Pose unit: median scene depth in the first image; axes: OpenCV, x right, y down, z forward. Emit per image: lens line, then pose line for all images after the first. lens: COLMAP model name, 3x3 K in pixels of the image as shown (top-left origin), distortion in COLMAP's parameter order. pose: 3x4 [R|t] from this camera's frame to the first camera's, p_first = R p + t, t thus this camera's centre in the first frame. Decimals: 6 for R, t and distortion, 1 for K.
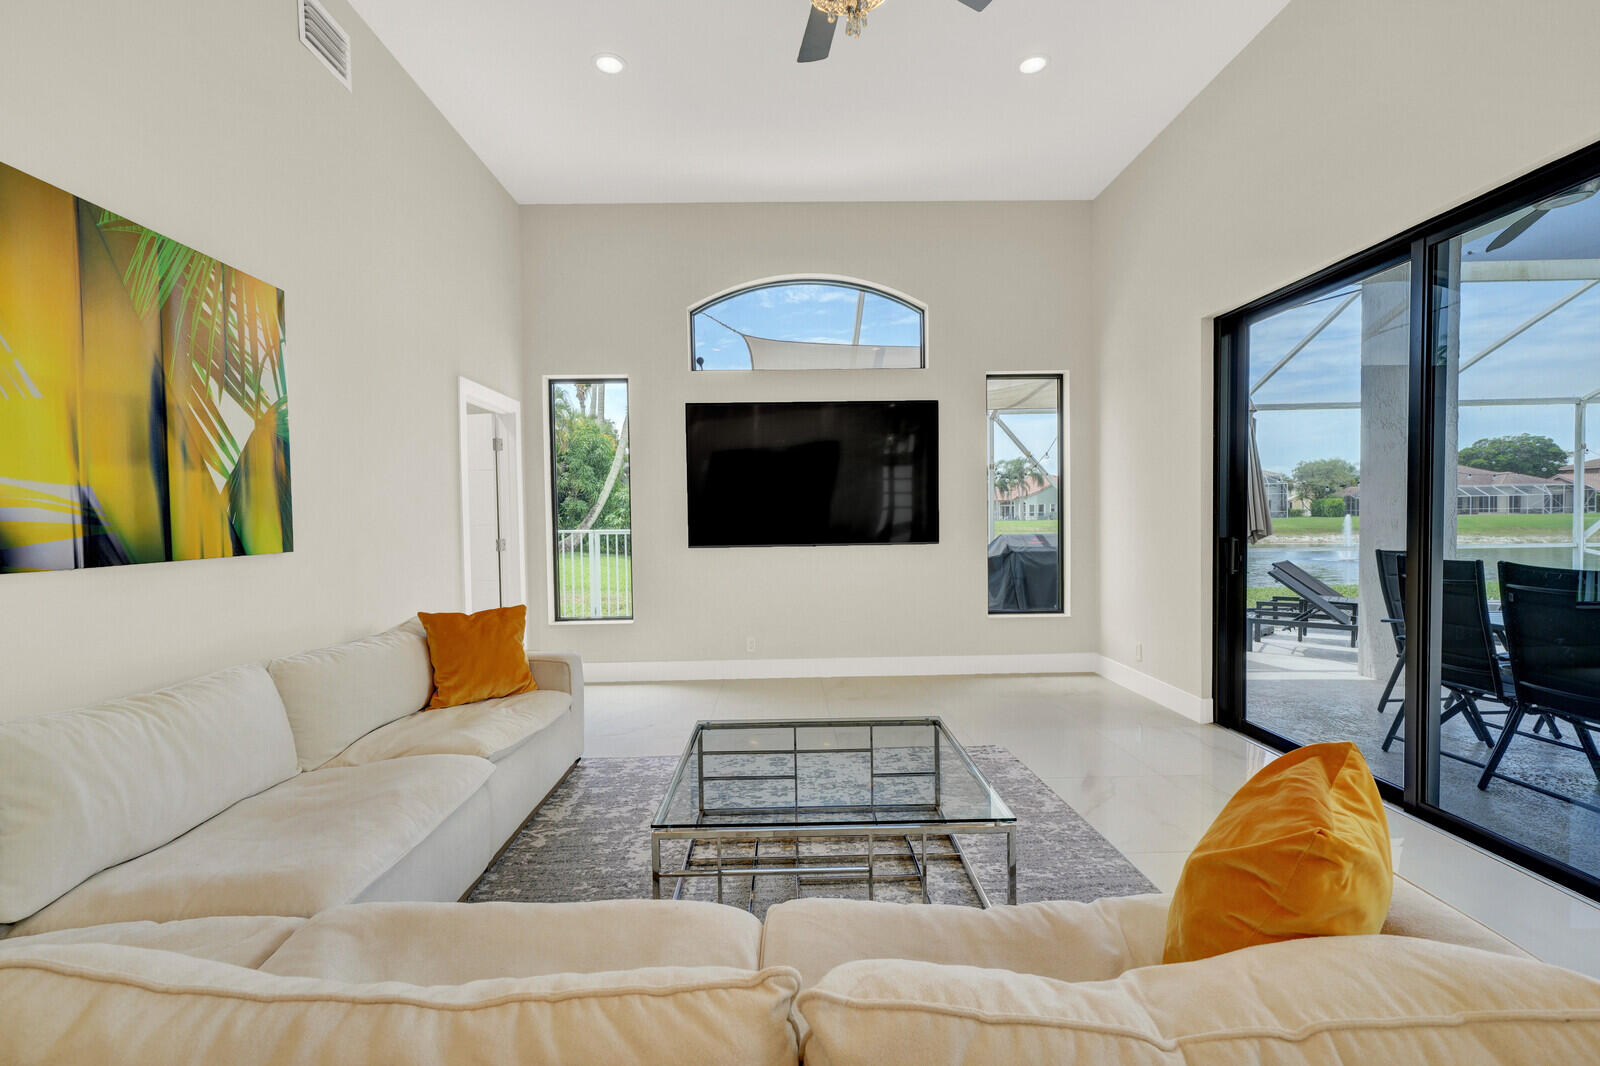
lens RADIAL K [[709.8, 0, 798.9], [0, 709.8, 535.5], [0, 0, 1]] dist [0.006358, 0.002122]
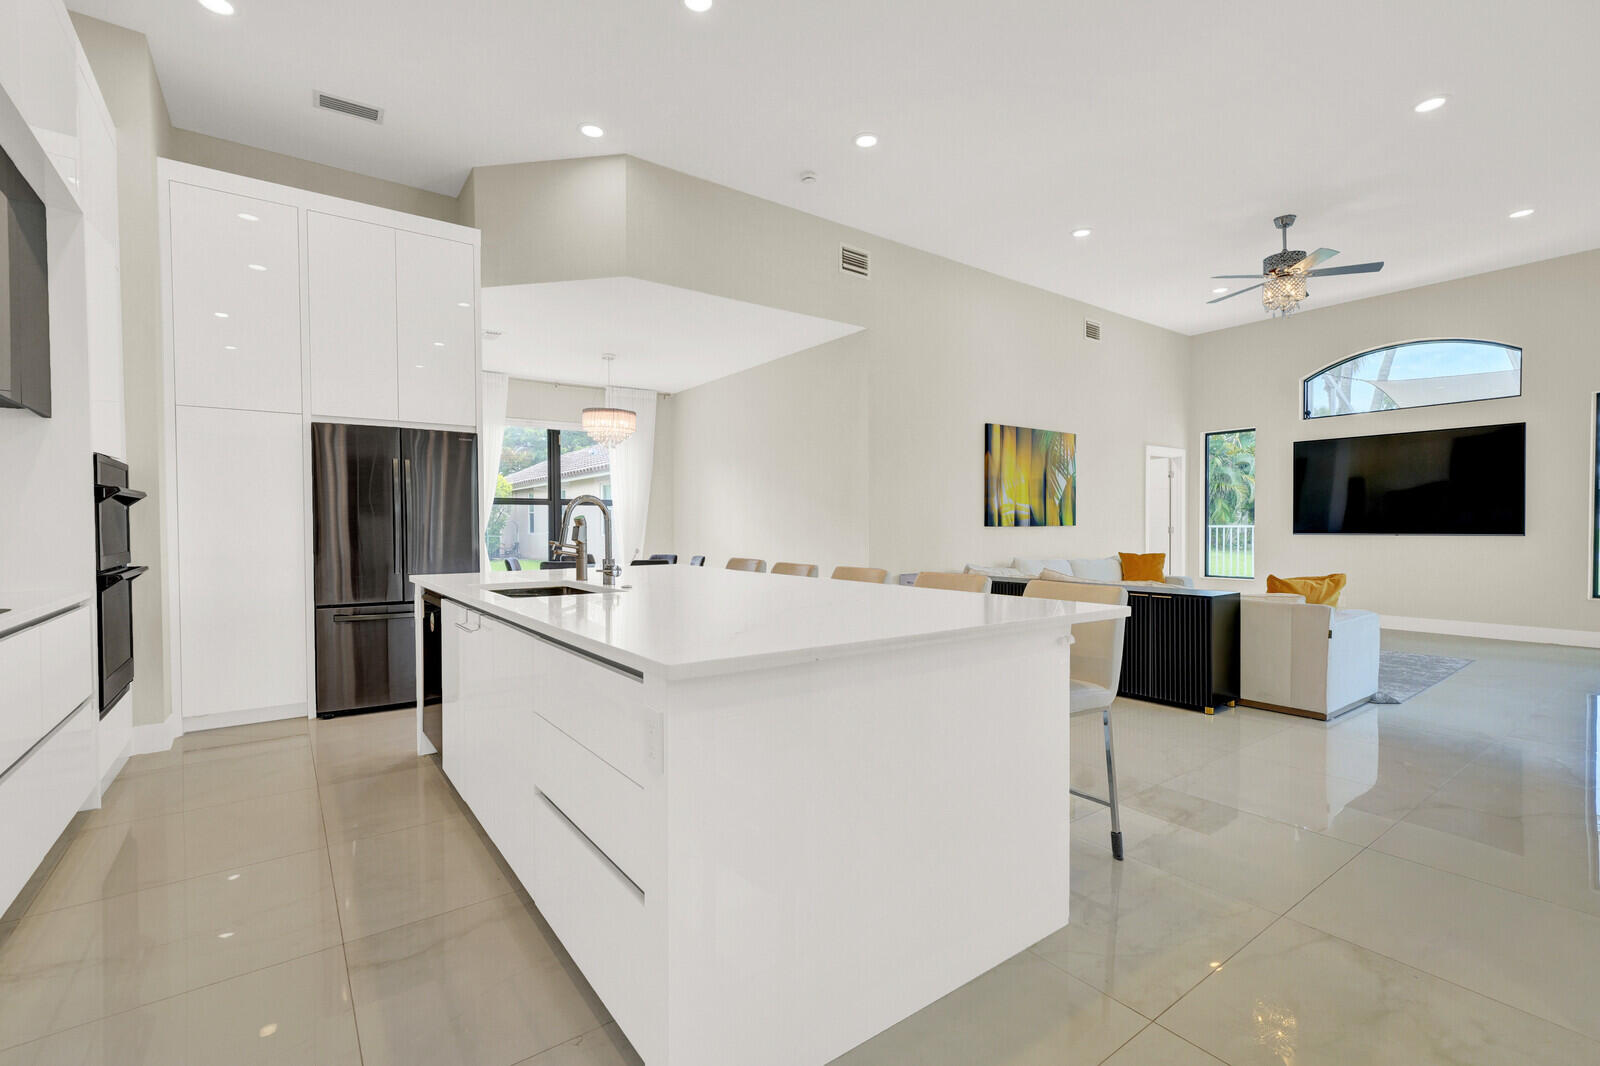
lens RADIAL K [[709.8, 0, 800.3], [0, 709.8, 537.3], [0, 0, 1]] dist [0.006358, 0.002122]
pose [[0.575328, 0.025946, -0.817511, 1.019462], [-0.025618, 0.999578, 0.013696, 0.060696], [0.817522, 0.013063, 0.575750, -1.598437]]
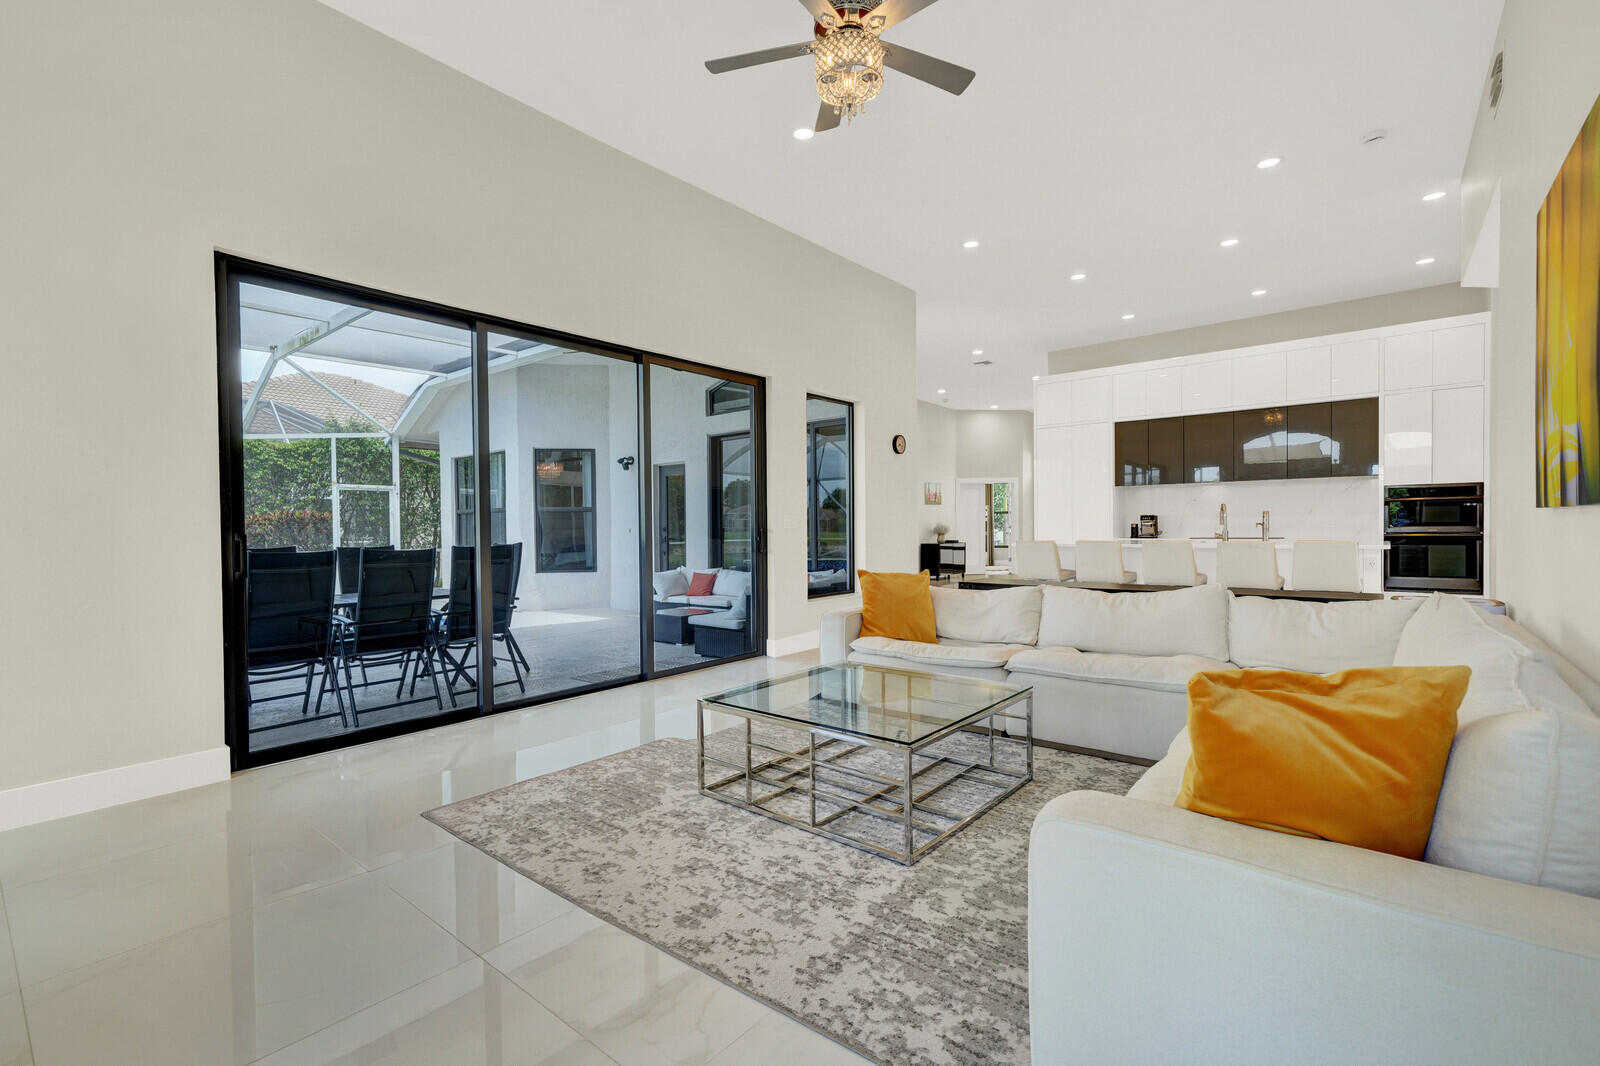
lens RADIAL K [[709.8, 0, 793.1], [0, 709.8, 531.4], [0, 0, 1]] dist [0.006358, 0.002122]
pose [[-0.750818, 0.019302, 0.660227, -0.621046], [0.039356, 0.999104, 0.015548, 0.018272], [-0.659336, 0.037657, -0.750905, 1.830940]]
